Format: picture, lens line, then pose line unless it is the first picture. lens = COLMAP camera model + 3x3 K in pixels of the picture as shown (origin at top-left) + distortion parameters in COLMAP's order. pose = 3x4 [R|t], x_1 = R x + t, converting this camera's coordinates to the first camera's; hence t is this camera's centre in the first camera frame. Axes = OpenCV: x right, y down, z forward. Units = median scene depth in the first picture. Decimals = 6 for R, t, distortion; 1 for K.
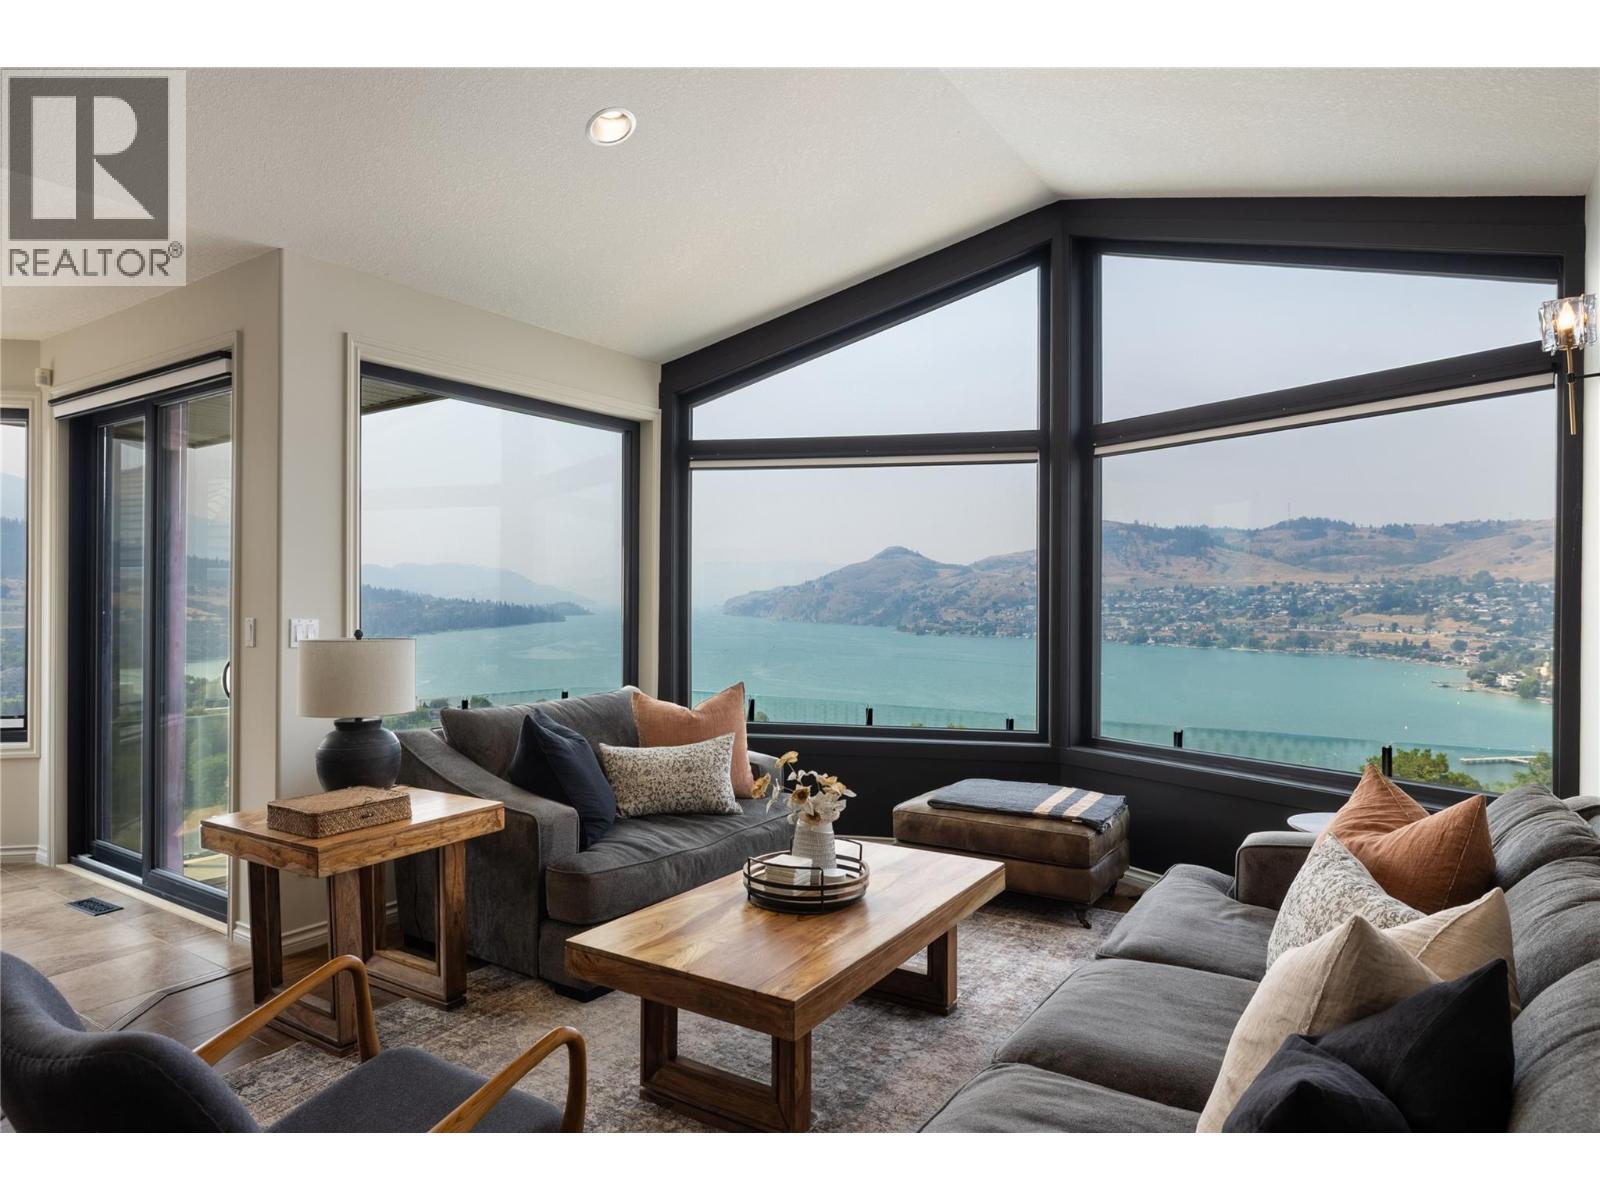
lens RADIAL K [[937.0, 0, 803.9], [0, 937.0, 579.8], [0, 0, 1]] dist [-0.004008, -0.001633]
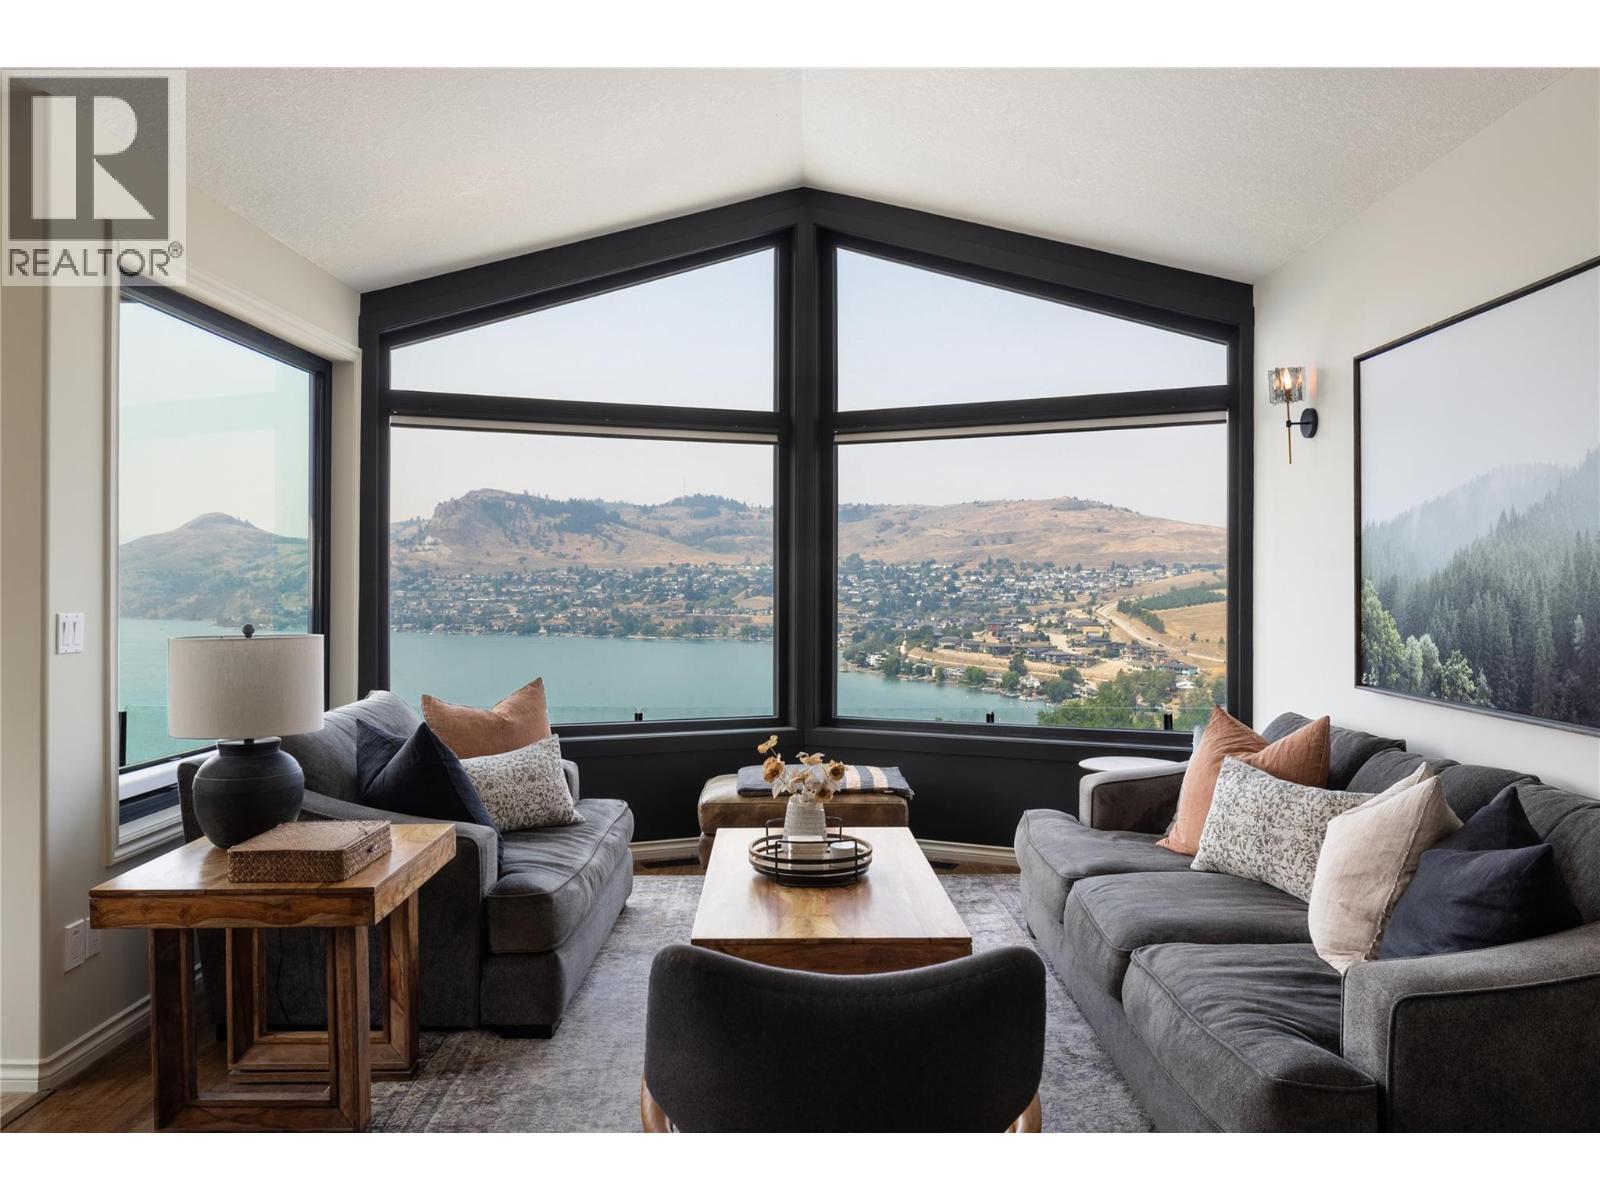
lens RADIAL K [[1104.2, 0, 801.2], [0, 1104.2, 574.7], [0, 0, 1]] dist [-0.004964, -0.002249]
pose [[0.845823, 0.001401, 0.533461, -0.367119], [-0.007577, 0.999927, 0.009386, 0.000098], [-0.533409, -0.011981, 0.845772, -0.005796]]
